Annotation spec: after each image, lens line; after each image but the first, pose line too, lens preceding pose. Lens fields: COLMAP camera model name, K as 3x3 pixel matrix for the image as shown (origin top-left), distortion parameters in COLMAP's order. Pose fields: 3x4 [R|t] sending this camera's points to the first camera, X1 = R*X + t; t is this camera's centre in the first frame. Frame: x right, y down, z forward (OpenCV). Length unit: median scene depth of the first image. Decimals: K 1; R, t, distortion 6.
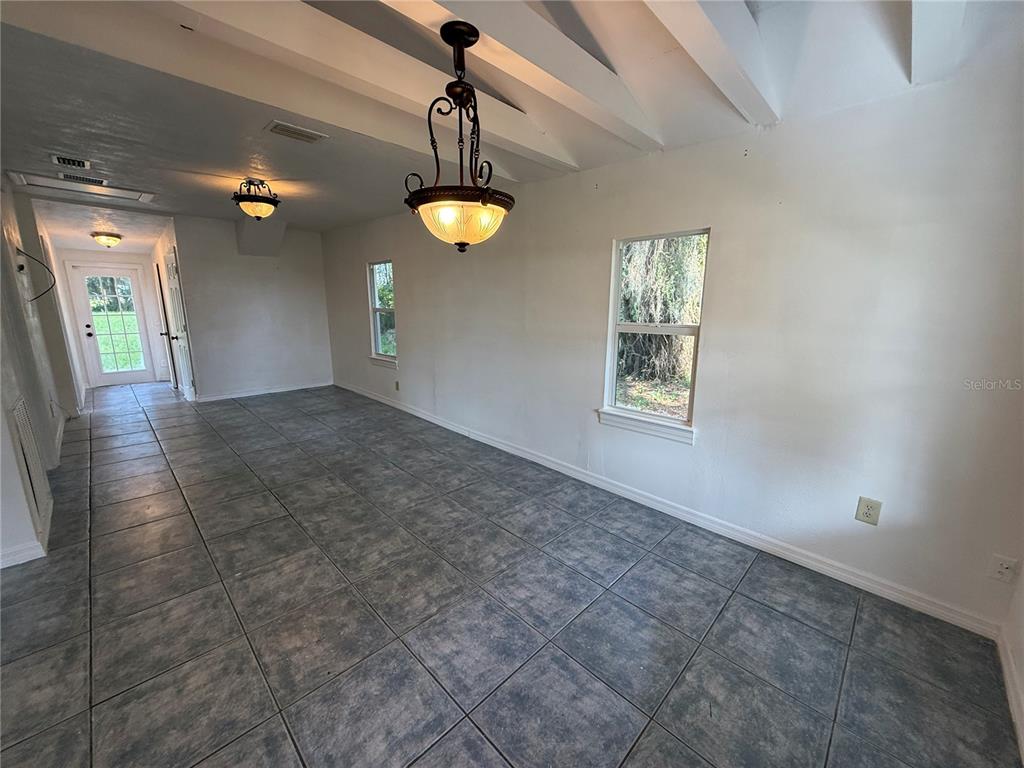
lens RADIAL K [[407.8, 0, 512.0], [0, 407.8, 384.0], [0, 0, 1]] dist [-0.000496, 0.000585]
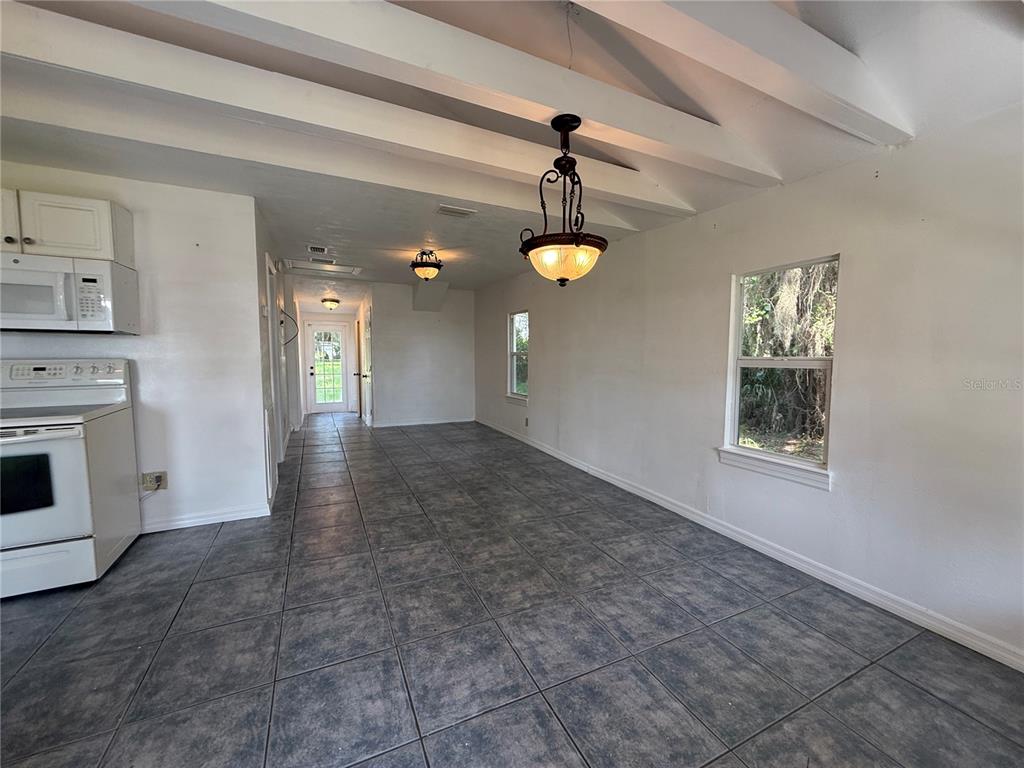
lens RADIAL K [[407.8, 0, 512.0], [0, 407.8, 384.0], [0, 0, 1]] dist [-0.000496, 0.000585]
pose [[0.941912, 0.021754, -0.335154, 0.096795], [-0.064561, 0.991017, -0.117117, 0.074642], [0.329596, 0.131952, 0.934856, -0.091942]]
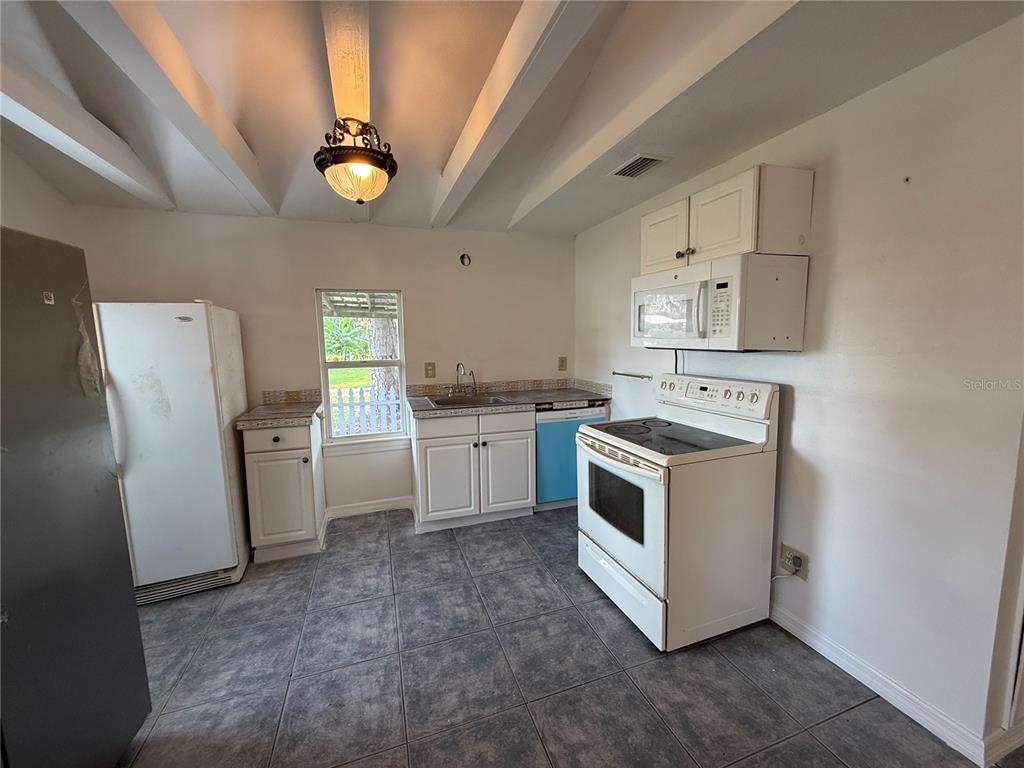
lens RADIAL K [[407.8, 0, 512.0], [0, 407.8, 384.0], [0, 0, 1]] dist [-0.000496, 0.000585]
pose [[-0.438590, 0.090974, -0.894071, -0.303277], [-0.178684, 0.966172, 0.185965, -0.105096], [0.880744, 0.241319, -0.407498, 0.435767]]
